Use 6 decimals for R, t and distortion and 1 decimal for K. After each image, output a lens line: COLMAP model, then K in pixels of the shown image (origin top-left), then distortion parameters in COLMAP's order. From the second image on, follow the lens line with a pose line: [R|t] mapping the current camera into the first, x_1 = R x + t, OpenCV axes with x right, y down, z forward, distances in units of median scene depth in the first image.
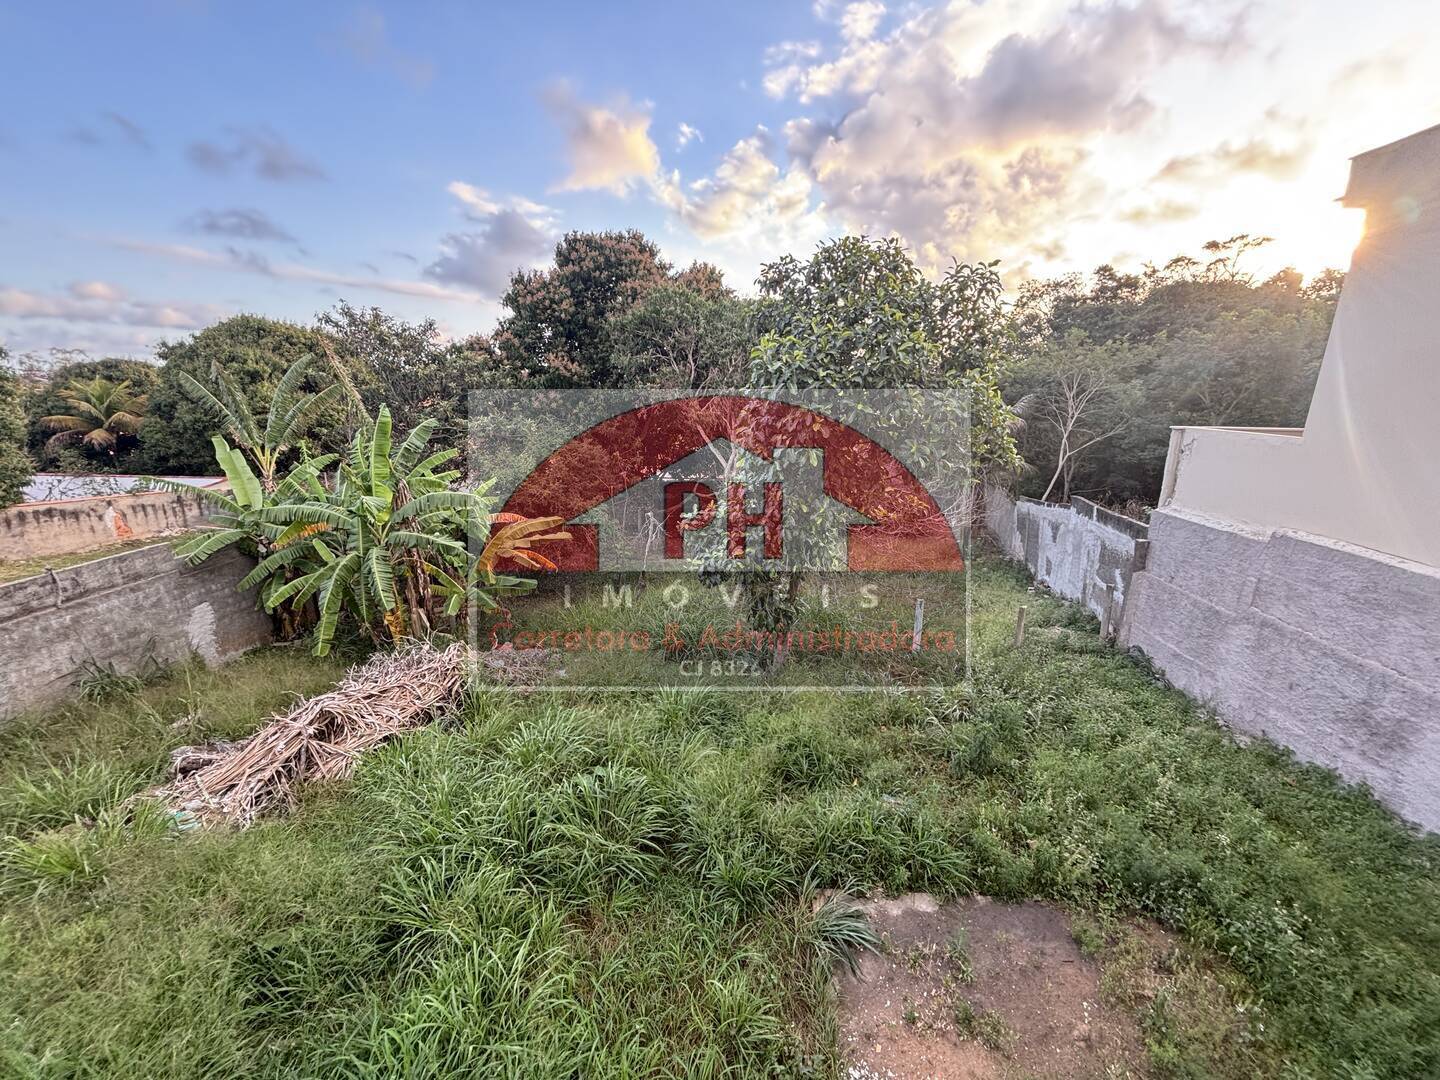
lens RADIAL K [[583.9, 0, 720.6], [0, 583.9, 544.4], [0, 0, 1]] dist [-0.003205, 0.001478]
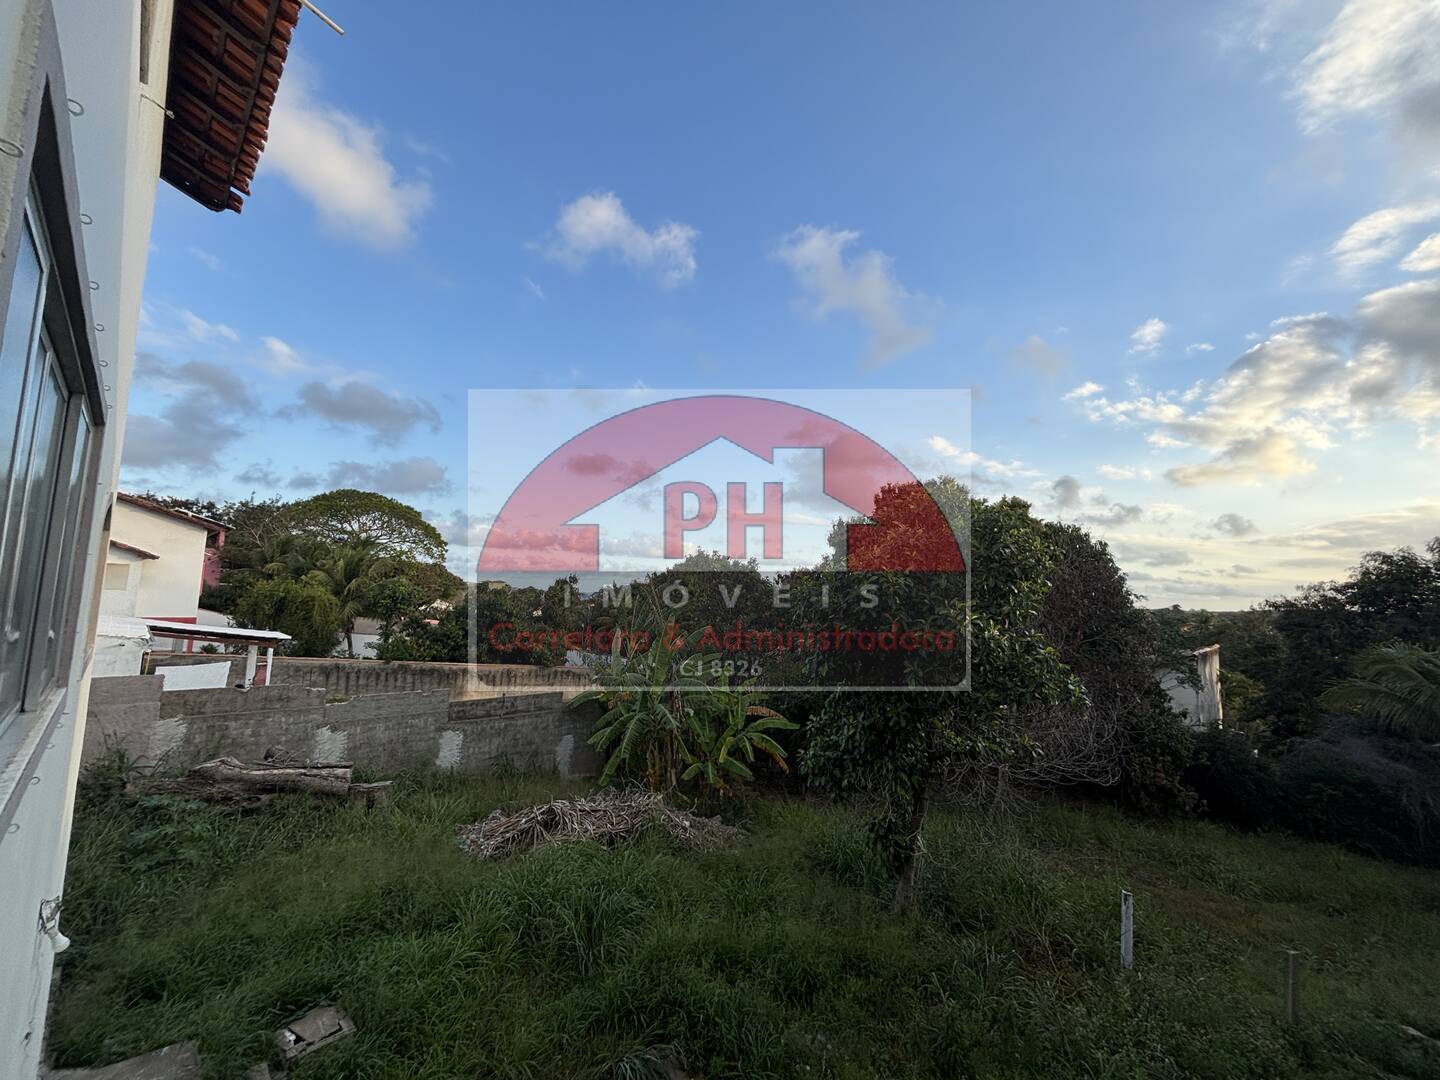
lens RADIAL K [[583.9, 0, 719.9], [0, 583.9, 534.1], [0, 0, 1]] dist [-0.003205, 0.001478]
pose [[0.755924, -0.051460, -0.652634, 0.510214], [-0.200653, 0.930713, -0.305797, -0.002669], [0.623151, 0.362112, 0.693223, -0.034282]]
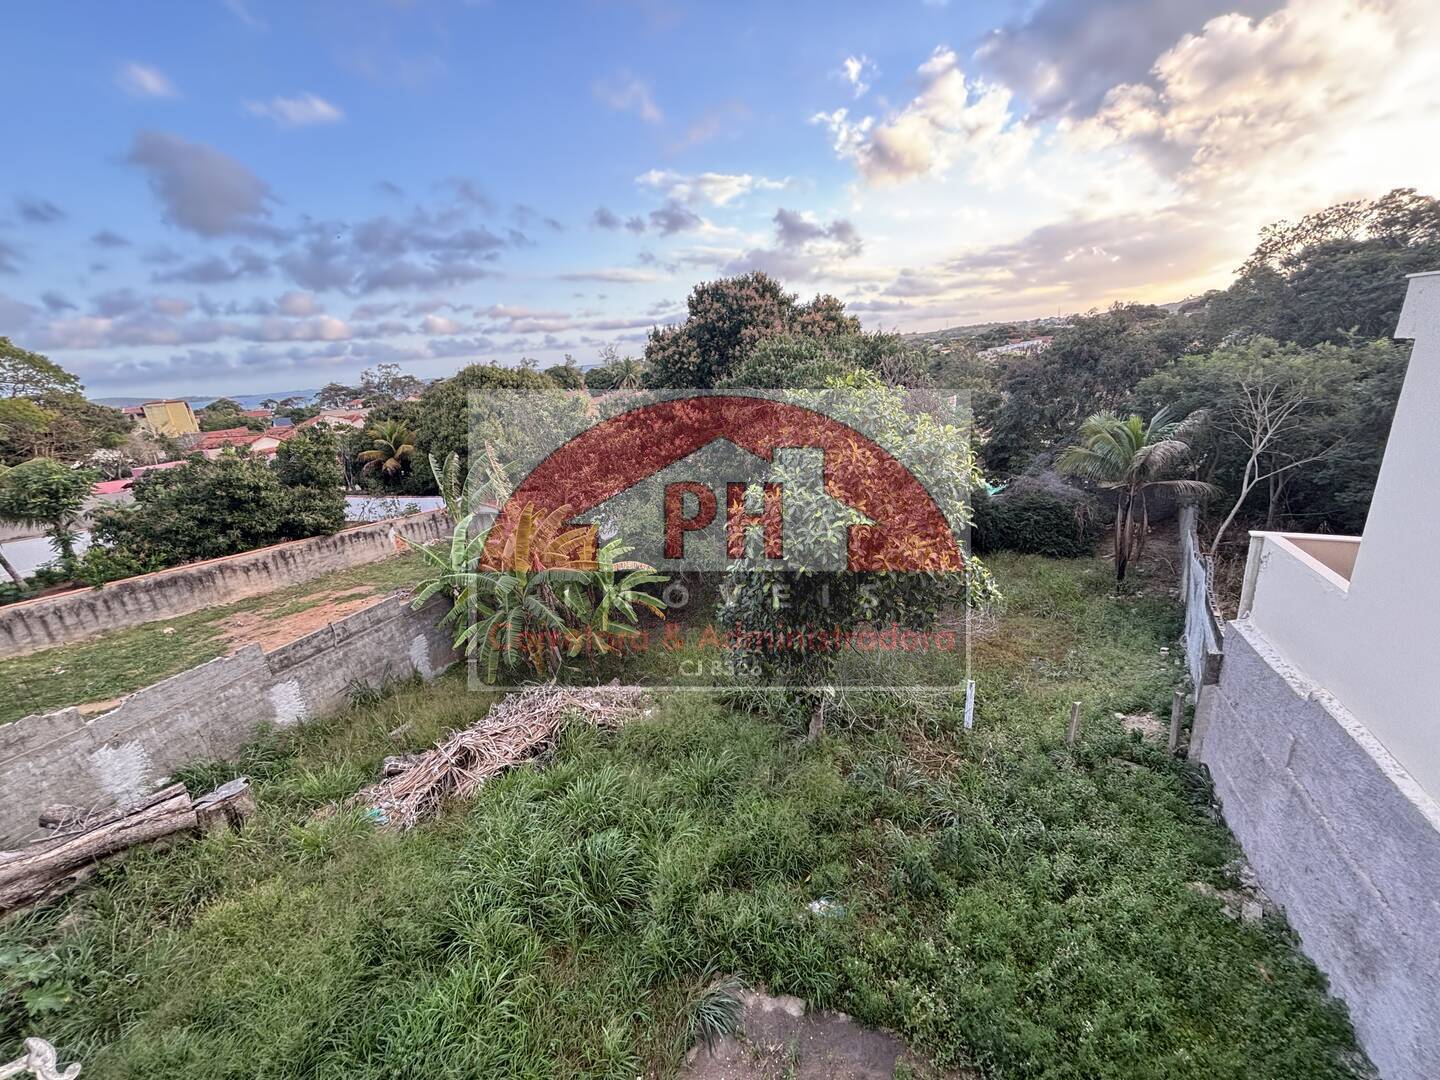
lens RADIAL K [[583.9, 0, 720.8], [0, 583.9, 543.3], [0, 0, 1]] dist [-0.003205, 0.001478]
pose [[0.943662, 0.019303, -0.330348, 0.290107], [0.001305, 0.998072, 0.062046, -0.226420], [0.330909, -0.058982, 0.941817, -0.089228]]
